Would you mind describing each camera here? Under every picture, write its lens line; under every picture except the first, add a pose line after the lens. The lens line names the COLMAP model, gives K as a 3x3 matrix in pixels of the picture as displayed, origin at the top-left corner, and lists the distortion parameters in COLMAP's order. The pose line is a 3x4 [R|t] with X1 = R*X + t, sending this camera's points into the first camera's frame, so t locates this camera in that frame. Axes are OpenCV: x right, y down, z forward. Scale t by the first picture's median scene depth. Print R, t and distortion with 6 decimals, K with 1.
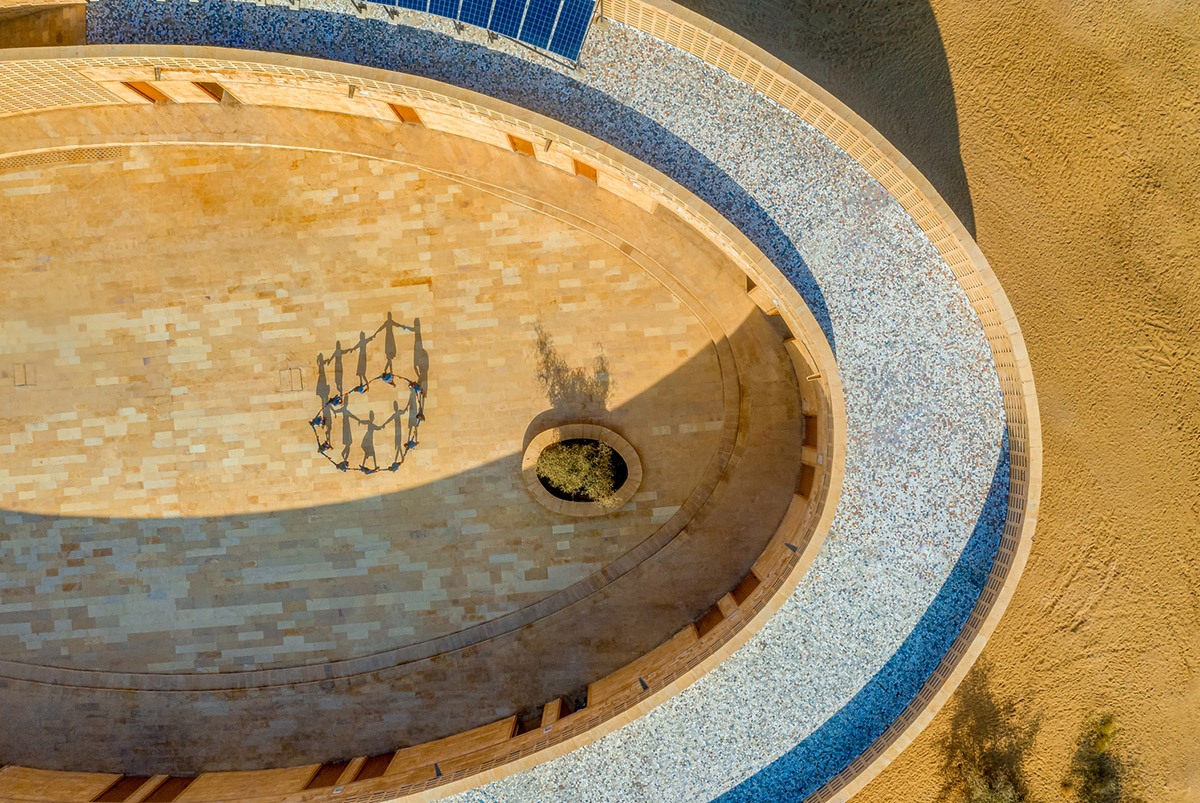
lens RADIAL K [[1021.5, 0, 565.3], [0, 1021.5, 397.7], [0, 0, 1]] dist [-0.033823, -0.003368]
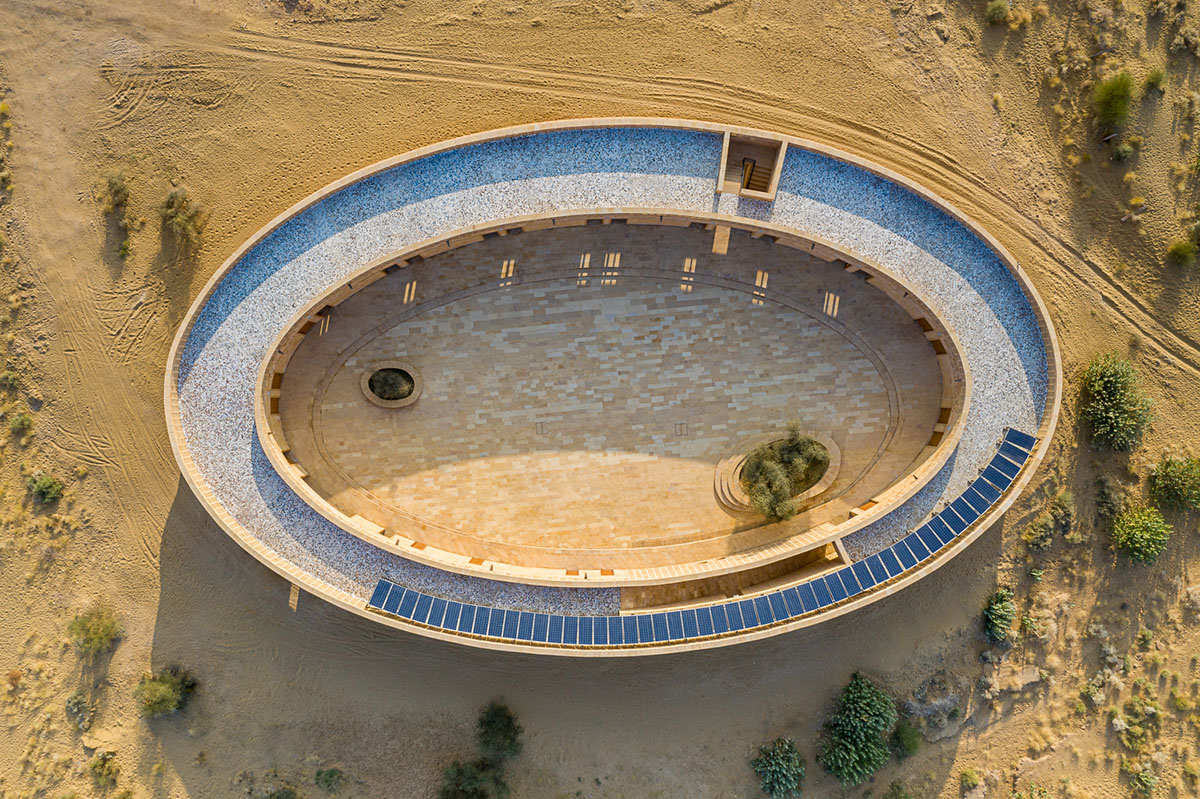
lens RADIAL K [[1021.5, 0, 565.3], [0, 1021.5, 395.7], [0, 0, 1]] dist [-0.033823, -0.003368]
pose [[-0.999911, 0.012551, -0.004426, -0.306005], [-0.012609, -0.999831, 0.013371, 0.018637], [-0.004257, 0.013426, 0.999901, -0.952213]]
